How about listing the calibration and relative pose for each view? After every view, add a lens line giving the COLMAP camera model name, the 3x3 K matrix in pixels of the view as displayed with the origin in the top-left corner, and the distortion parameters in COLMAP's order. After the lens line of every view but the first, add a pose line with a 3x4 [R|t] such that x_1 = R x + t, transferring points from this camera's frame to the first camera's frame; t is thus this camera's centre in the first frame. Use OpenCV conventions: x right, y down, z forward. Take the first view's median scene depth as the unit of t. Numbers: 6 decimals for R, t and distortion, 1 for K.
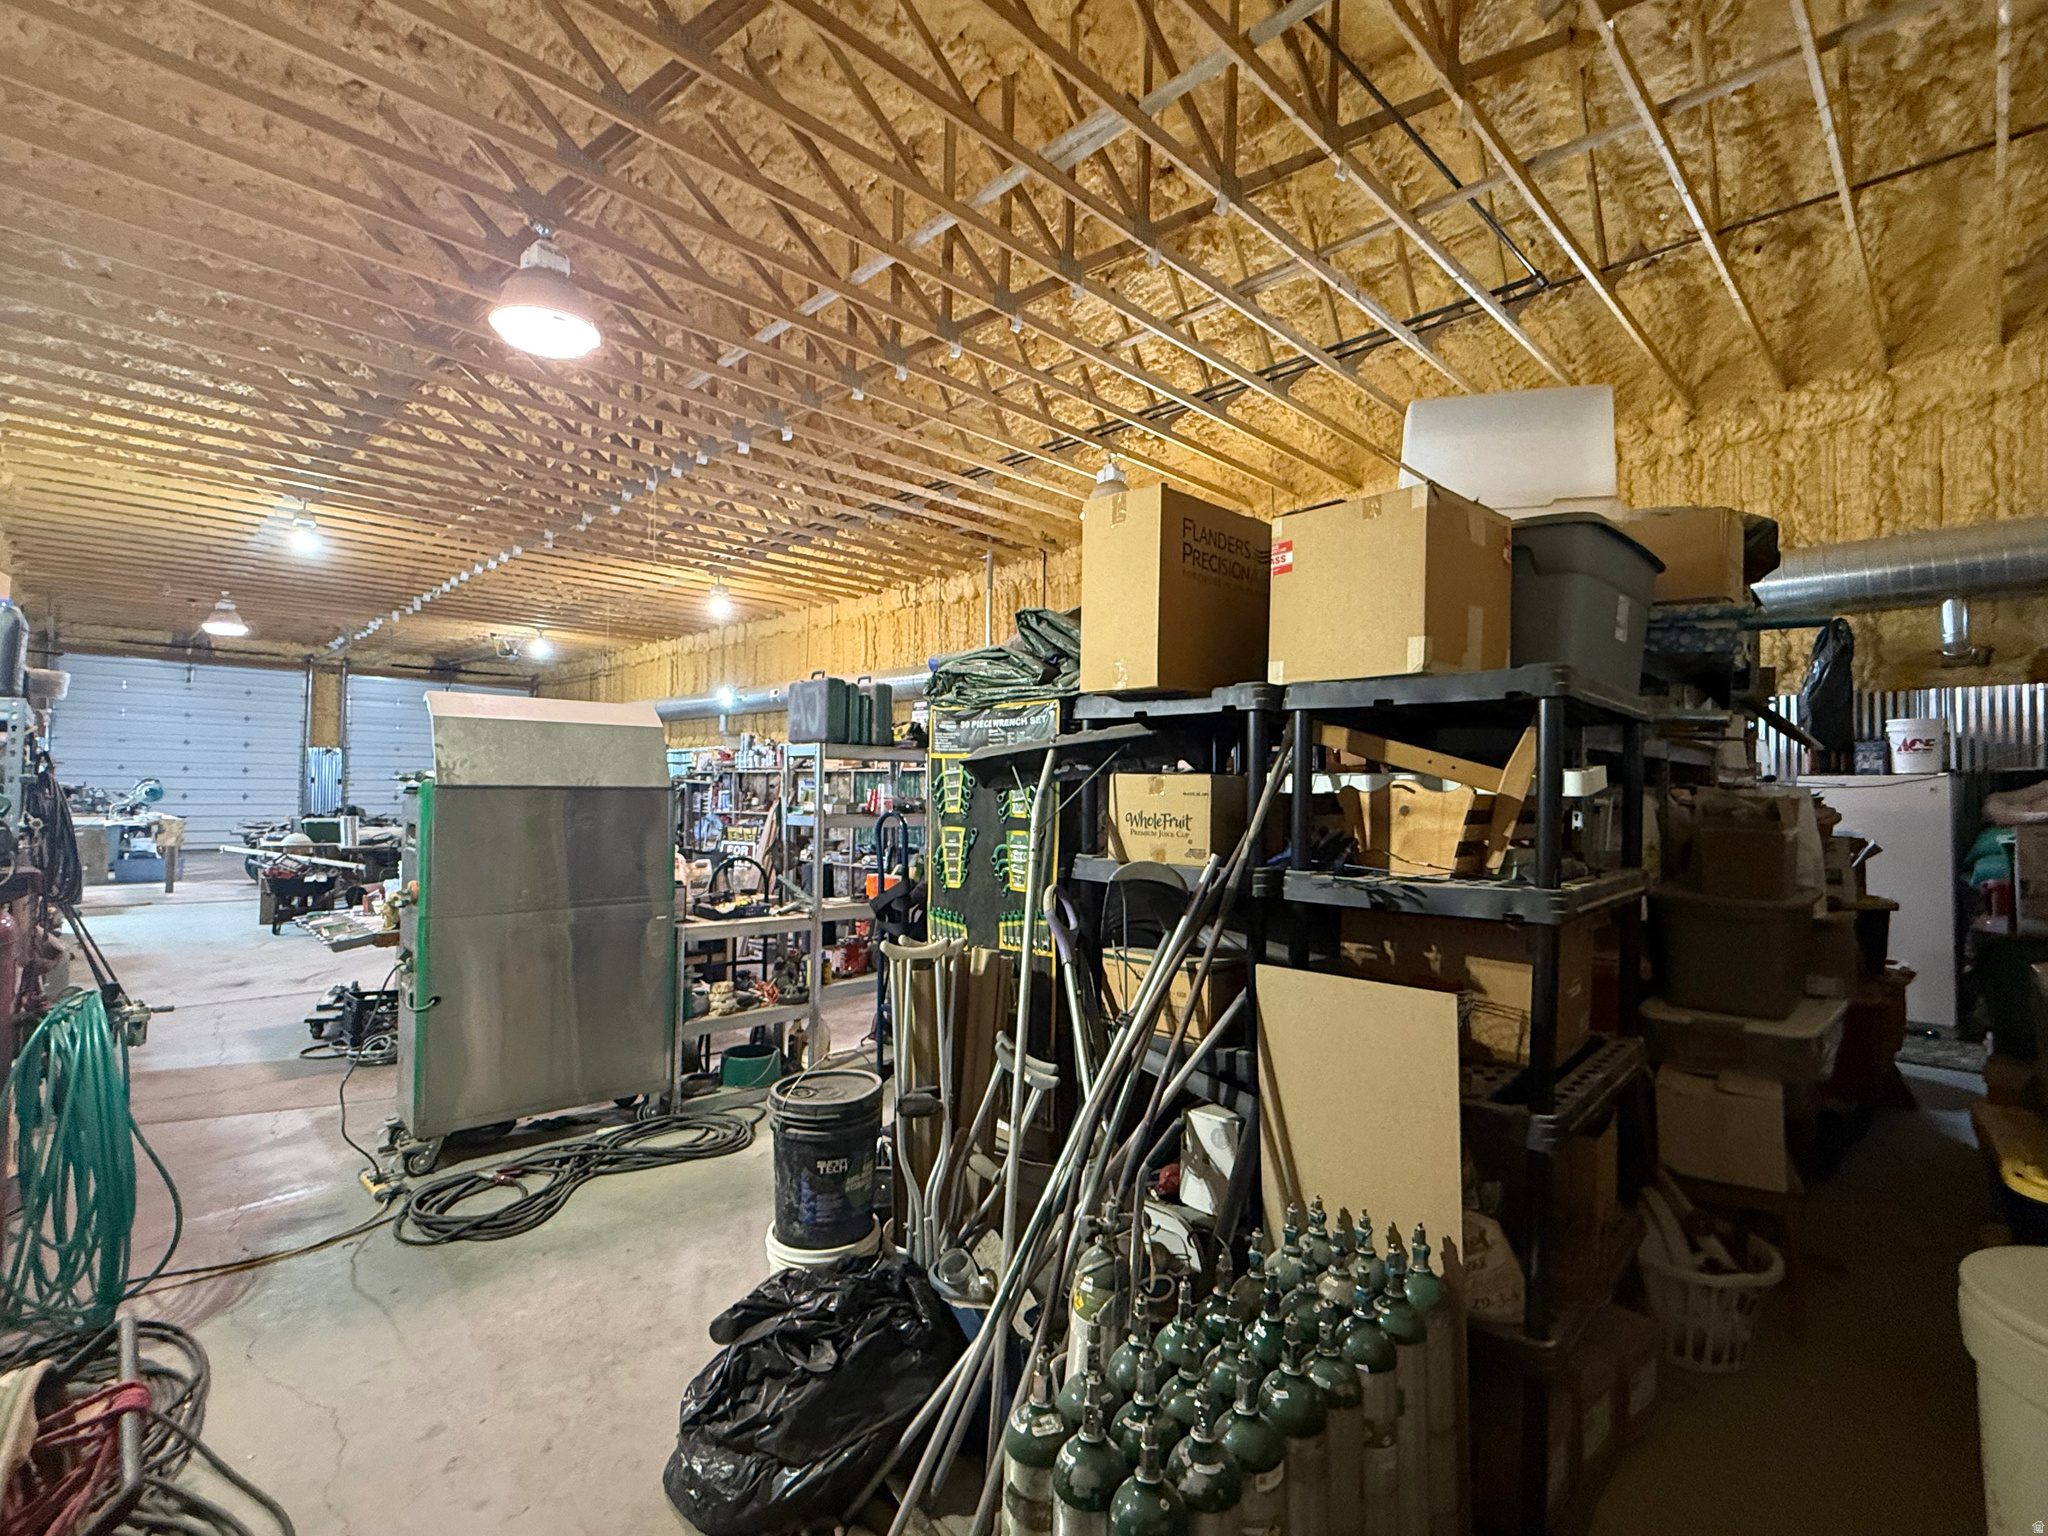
lens RADIAL K [[950.7, 0, 1026.4], [0, 950.7, 767.4], [0, 0, 1]] dist [-0.001500, -0.000149]
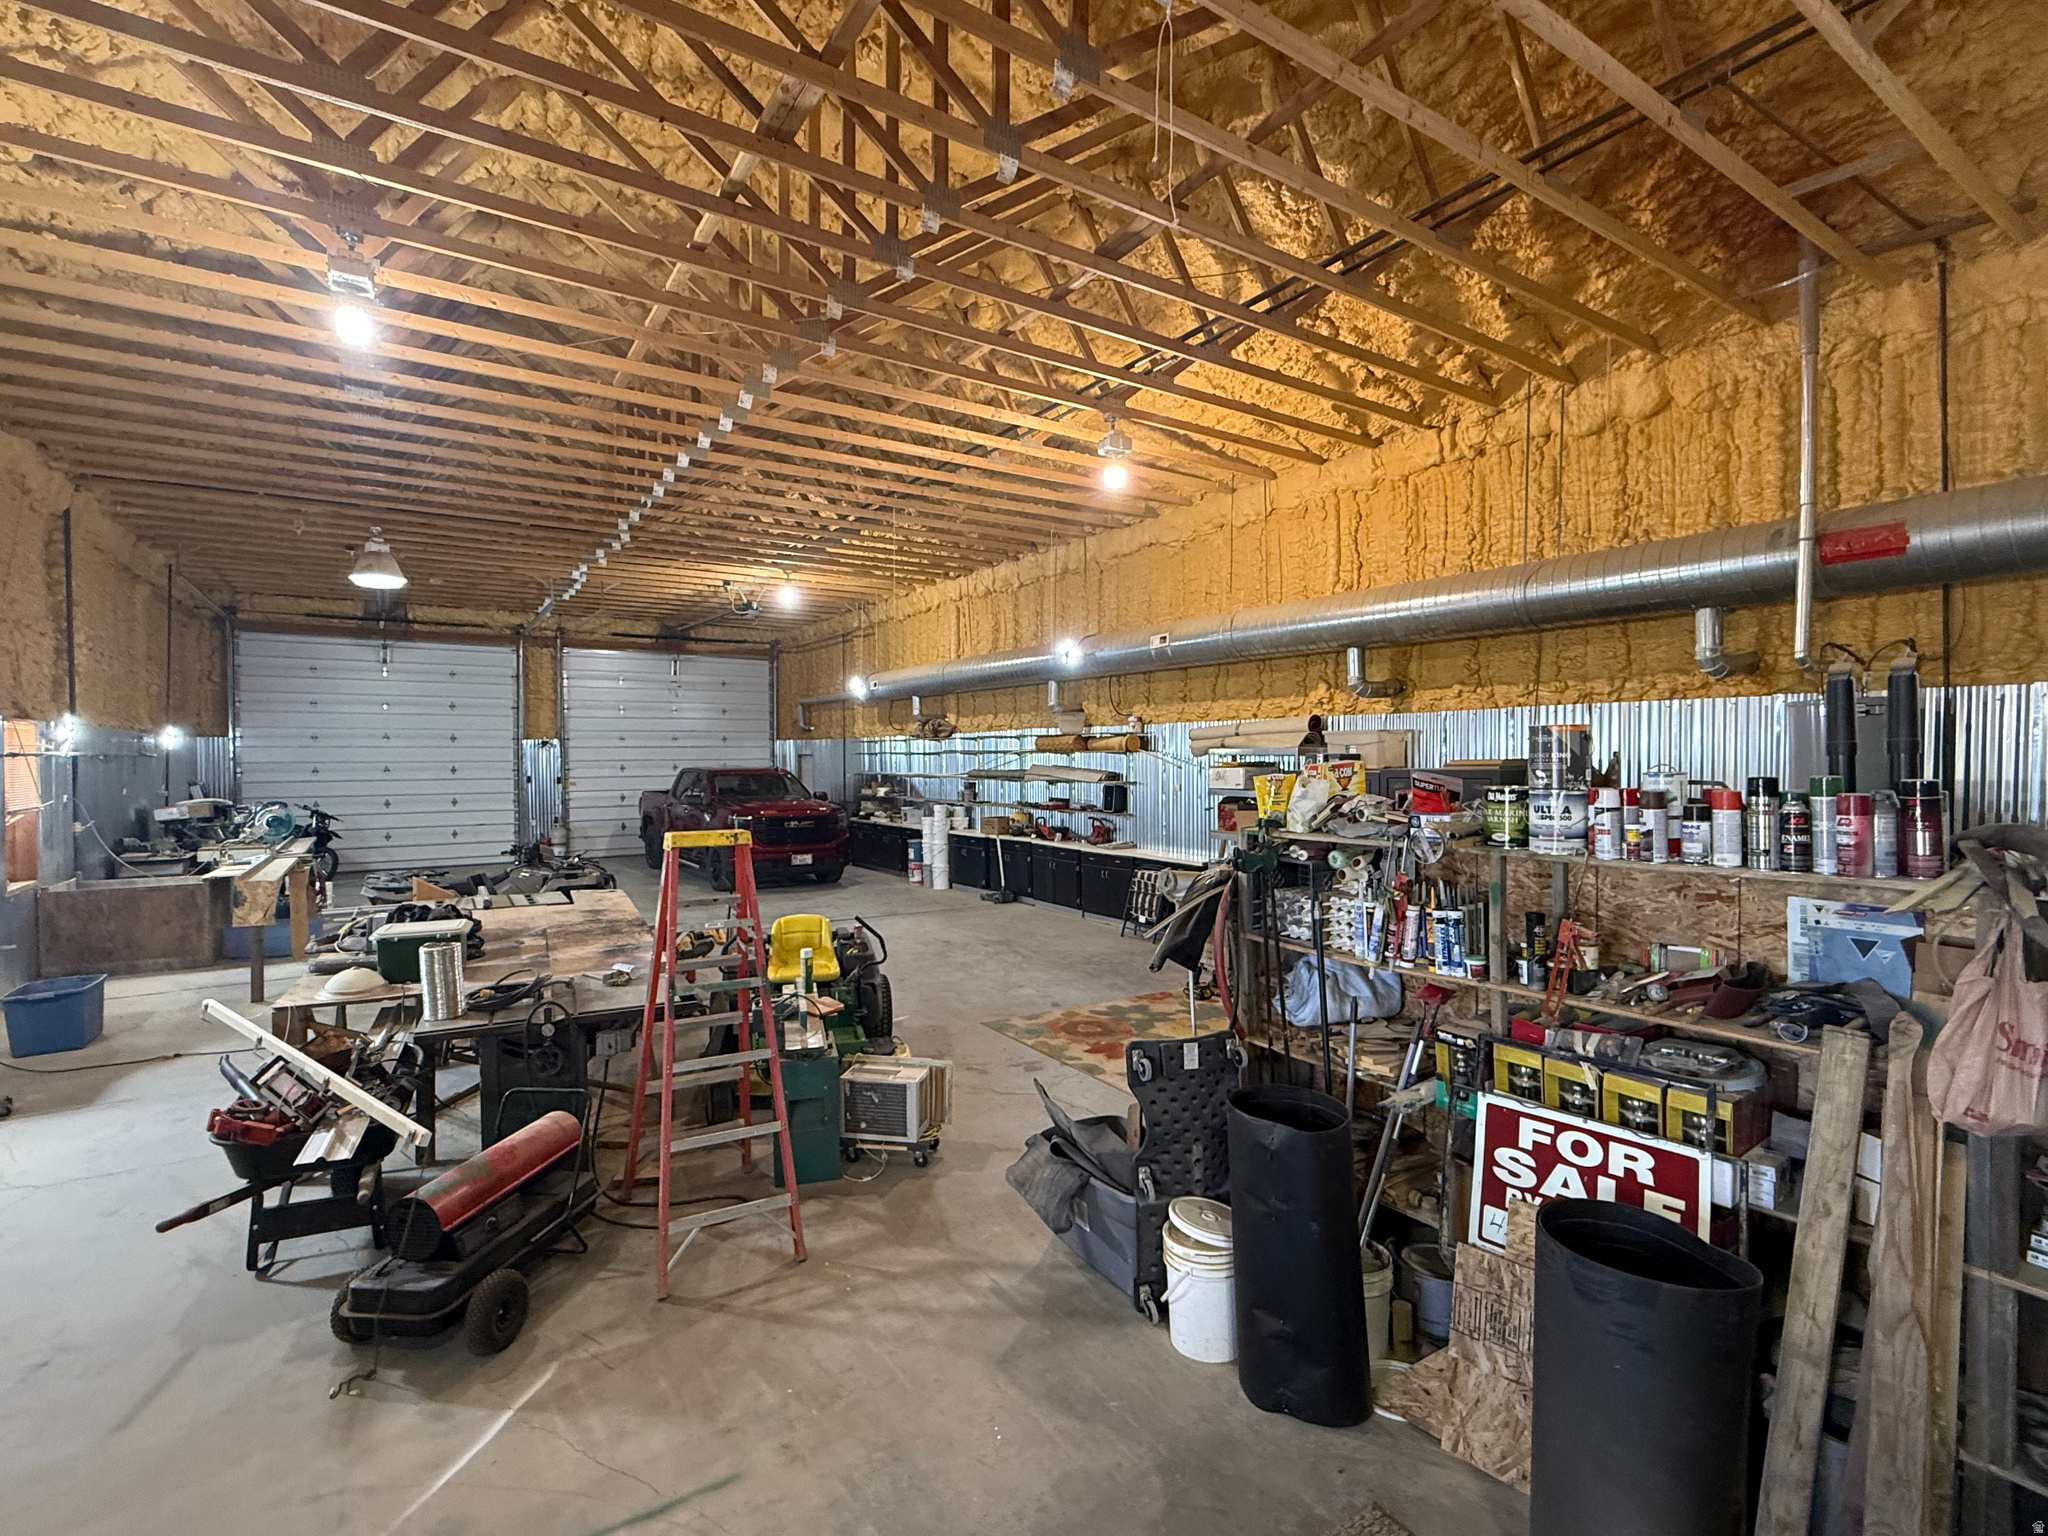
lens RADIAL K [[950.7, 0, 1022.2], [0, 950.7, 768.5], [0, 0, 1]] dist [-0.001500, -0.000149]
pose [[0.977976, -0.013907, -0.208255, -0.175061], [0.021915, 0.999104, 0.036195, -0.016676], [0.207565, -0.039962, 0.977405, 0.303498]]
